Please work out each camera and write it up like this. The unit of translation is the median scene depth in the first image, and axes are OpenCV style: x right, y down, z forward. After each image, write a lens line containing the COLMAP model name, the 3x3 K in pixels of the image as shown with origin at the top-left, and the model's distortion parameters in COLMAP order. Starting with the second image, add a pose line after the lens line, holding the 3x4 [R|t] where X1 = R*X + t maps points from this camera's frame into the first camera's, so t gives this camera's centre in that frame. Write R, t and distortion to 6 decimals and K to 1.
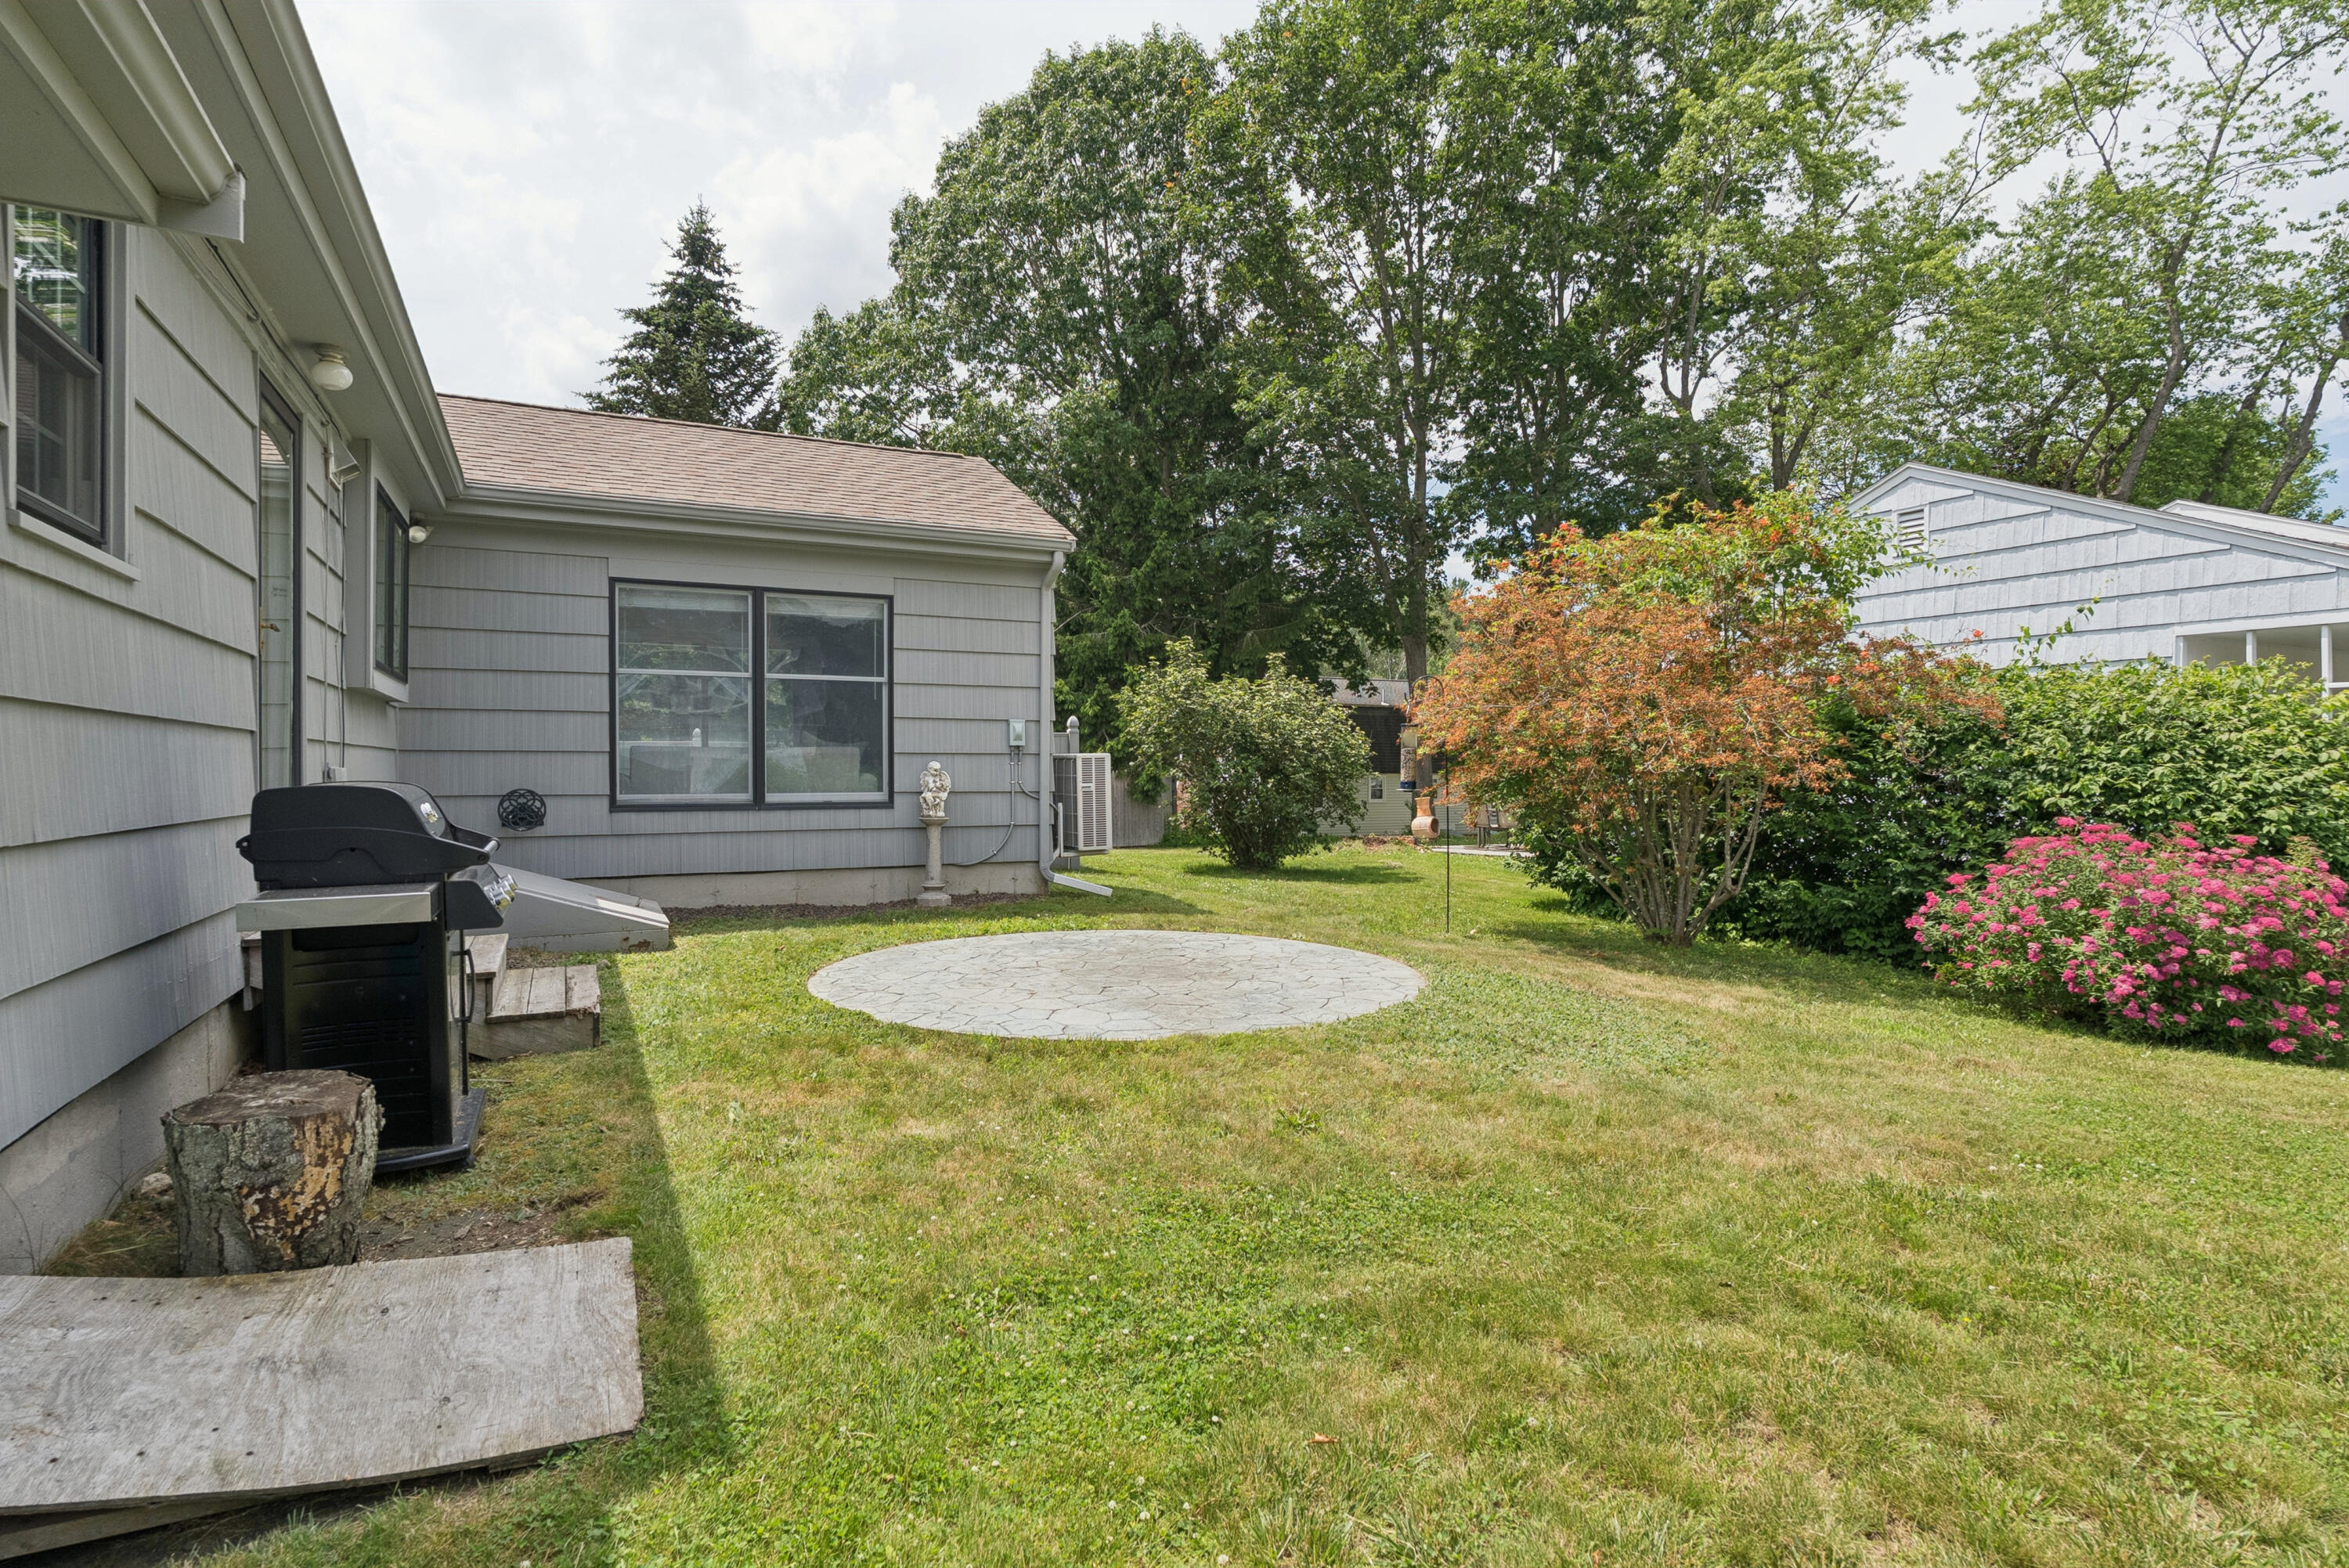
lens RADIAL K [[1179.8, 0, 1174.5], [0, 1179.8, 784.0], [0, 0, 1]] dist [-0.001827, -0.000082]
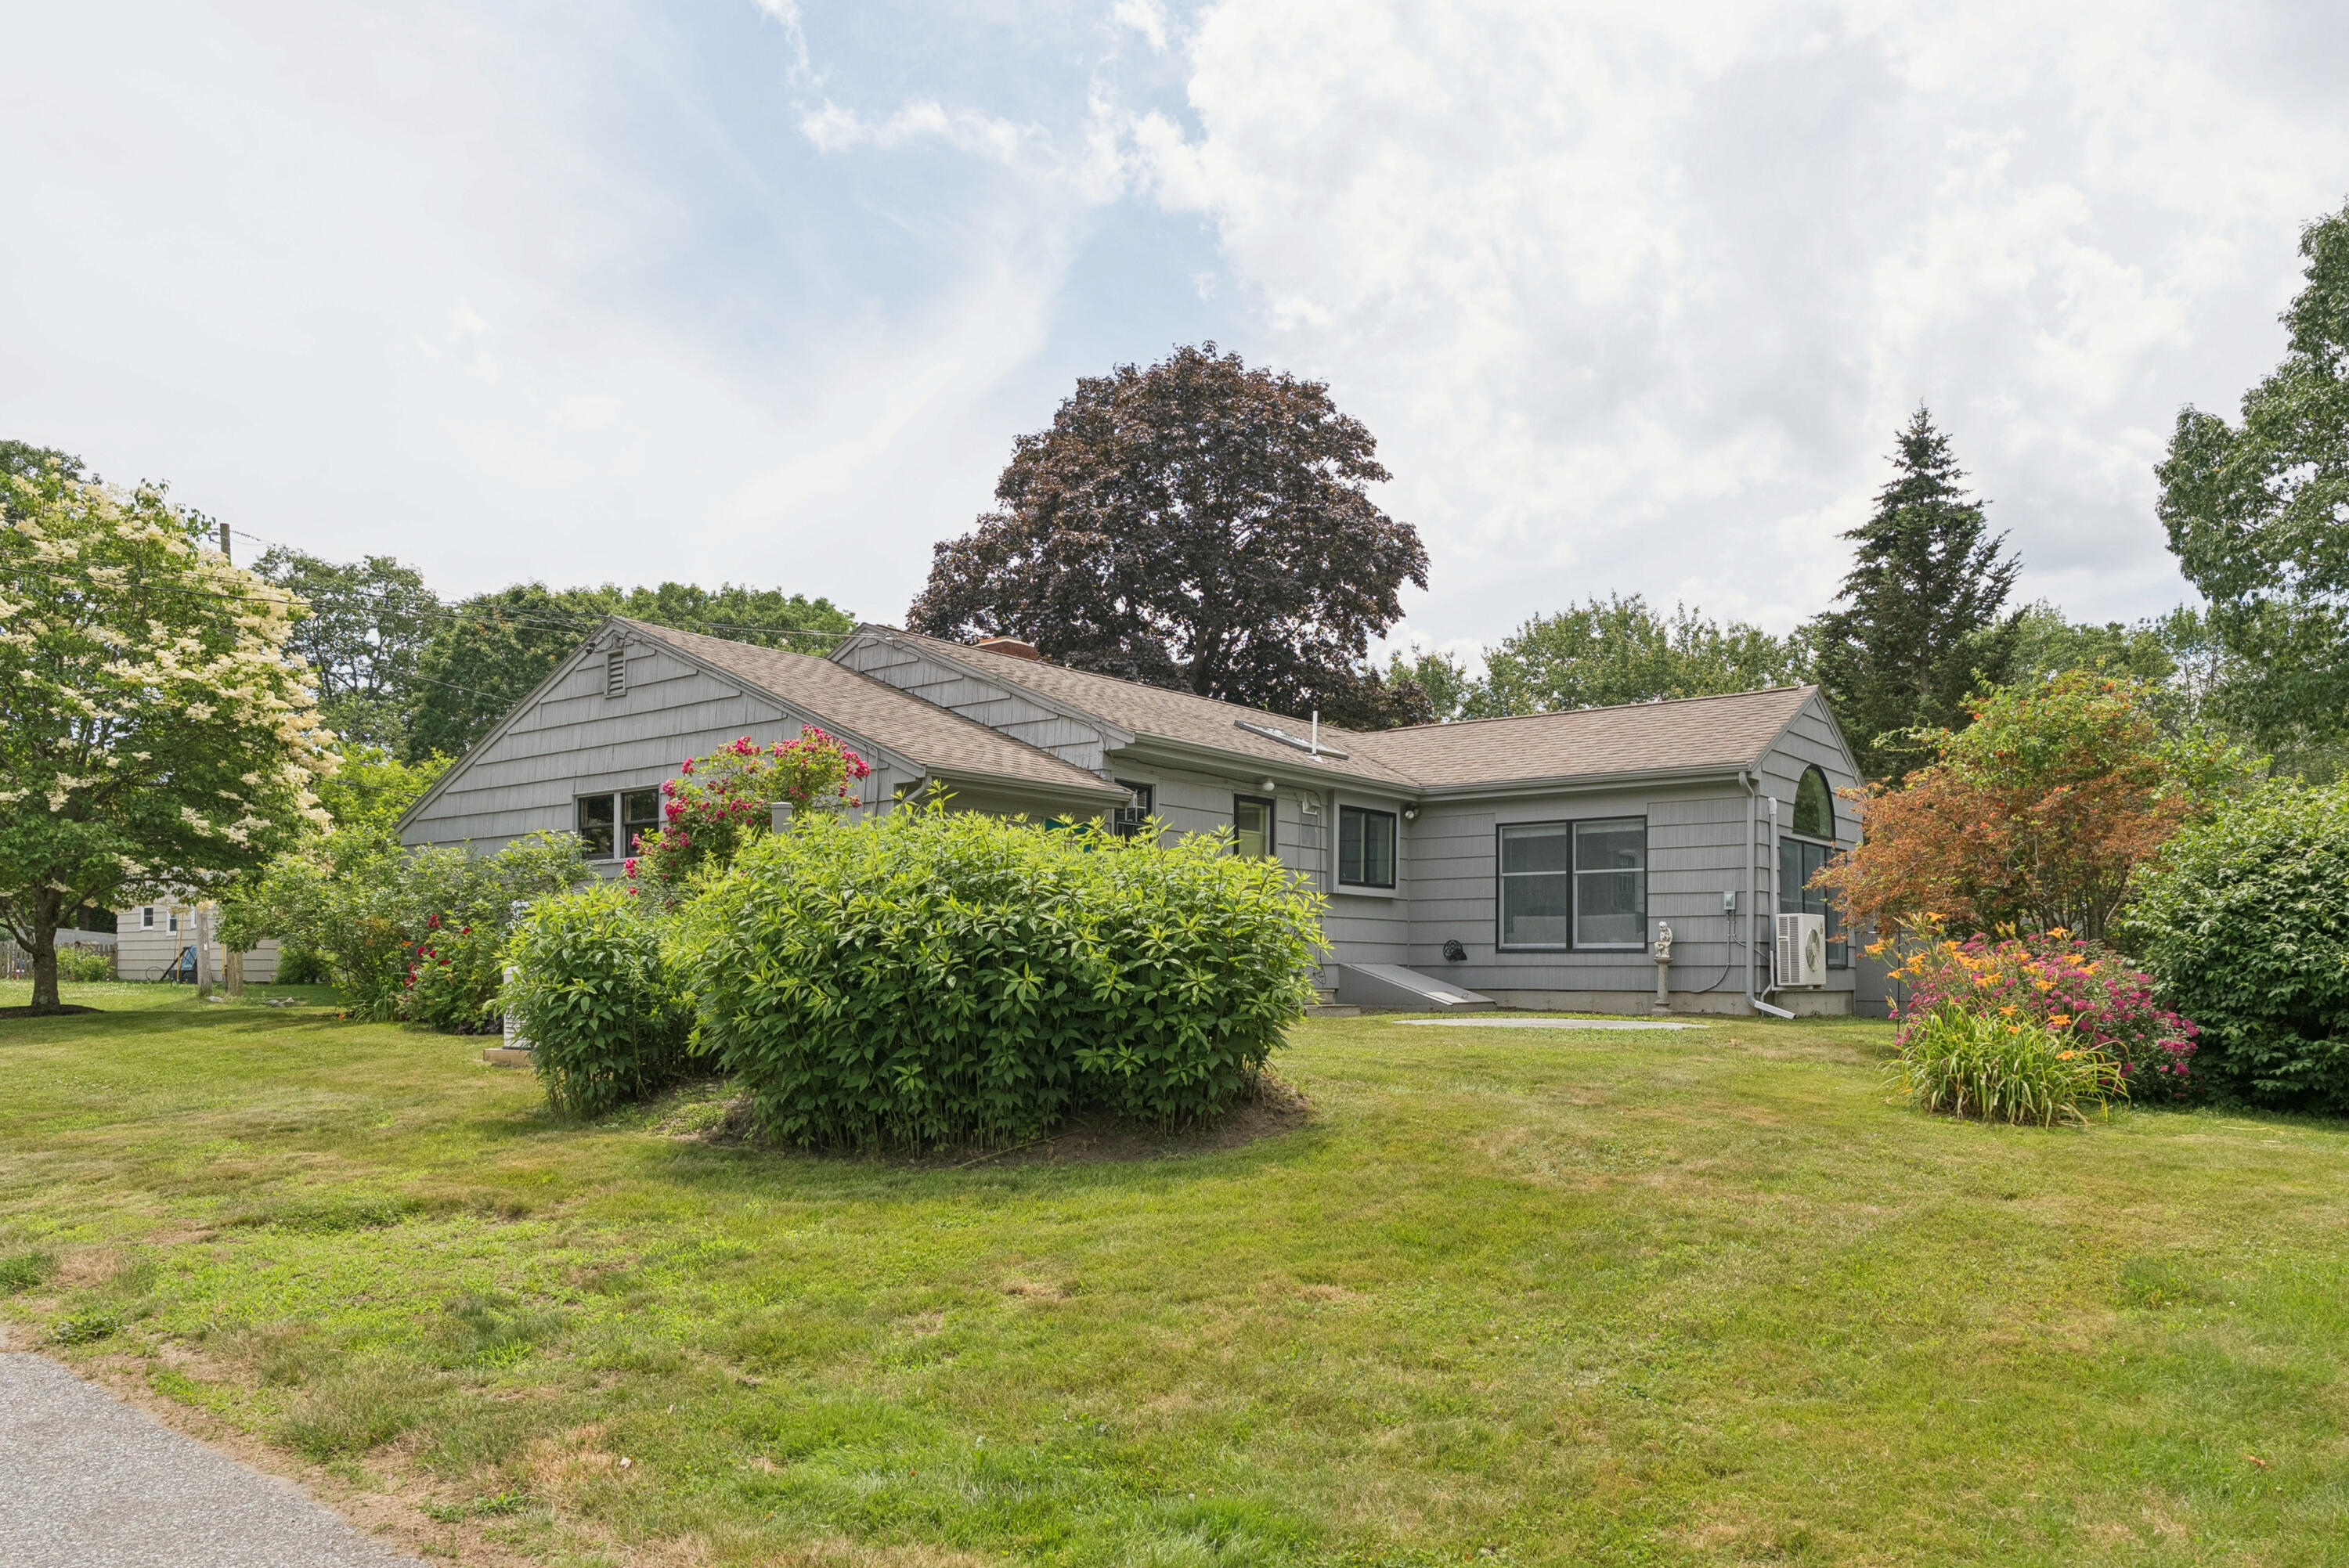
lens RADIAL K [[1587.4, 0, 1174.5], [0, 1587.4, 784.0], [0, 0, 1]] dist [0.000937, 0.000113]
pose [[0.429086, -0.105628, -0.897066, 1.375683], [-0.016690, 0.992042, -0.124795, 0.070691], [0.903109, 0.068520, 0.423909, -0.448528]]
